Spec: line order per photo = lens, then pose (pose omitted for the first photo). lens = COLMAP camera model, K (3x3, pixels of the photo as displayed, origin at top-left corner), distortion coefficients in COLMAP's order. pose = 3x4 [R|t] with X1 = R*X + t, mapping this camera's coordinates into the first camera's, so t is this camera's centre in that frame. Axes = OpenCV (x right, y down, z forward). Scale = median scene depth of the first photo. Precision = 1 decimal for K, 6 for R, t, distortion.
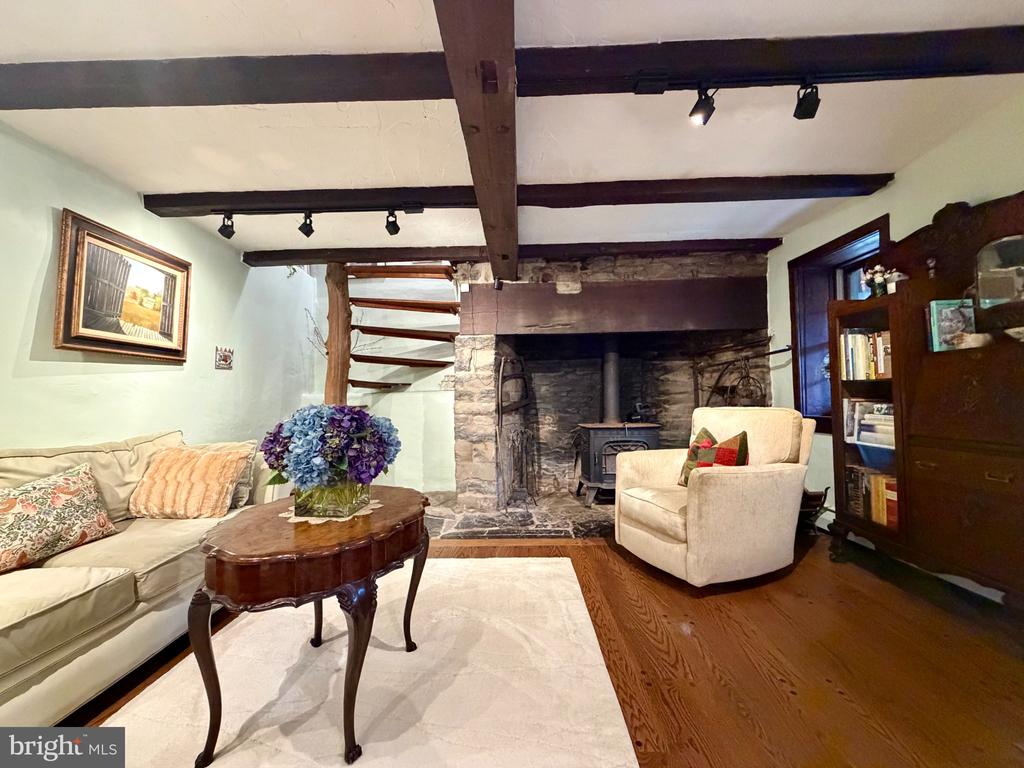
lens RADIAL K [[410.8, 0, 507.6], [0, 410.8, 381.2], [0, 0, 1]] dist [0.001266, 0.000056]
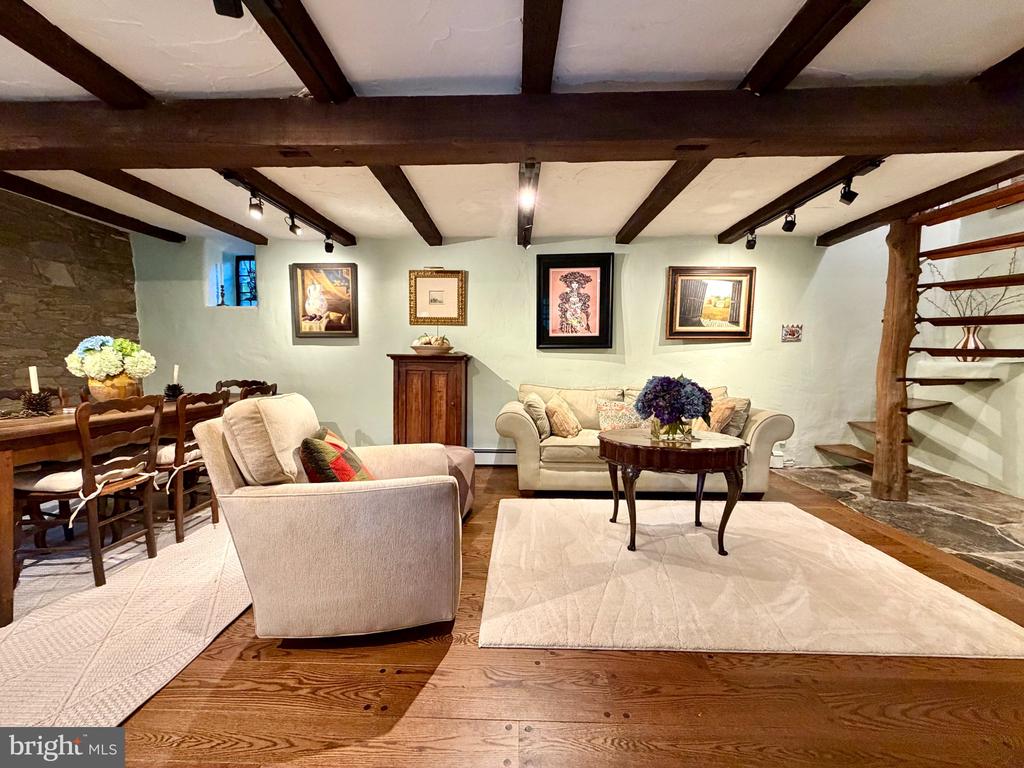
lens RADIAL K [[410.8, 0, 511.1], [0, 410.8, 386.7], [0, 0, 1]] dist [0.001266, 0.000056]
pose [[0.003134, 0.090744, -0.995869, 0.491212], [0.033382, 0.995310, 0.090798, -0.030861], [0.999438, -0.033529, 0.000090, 0.129606]]
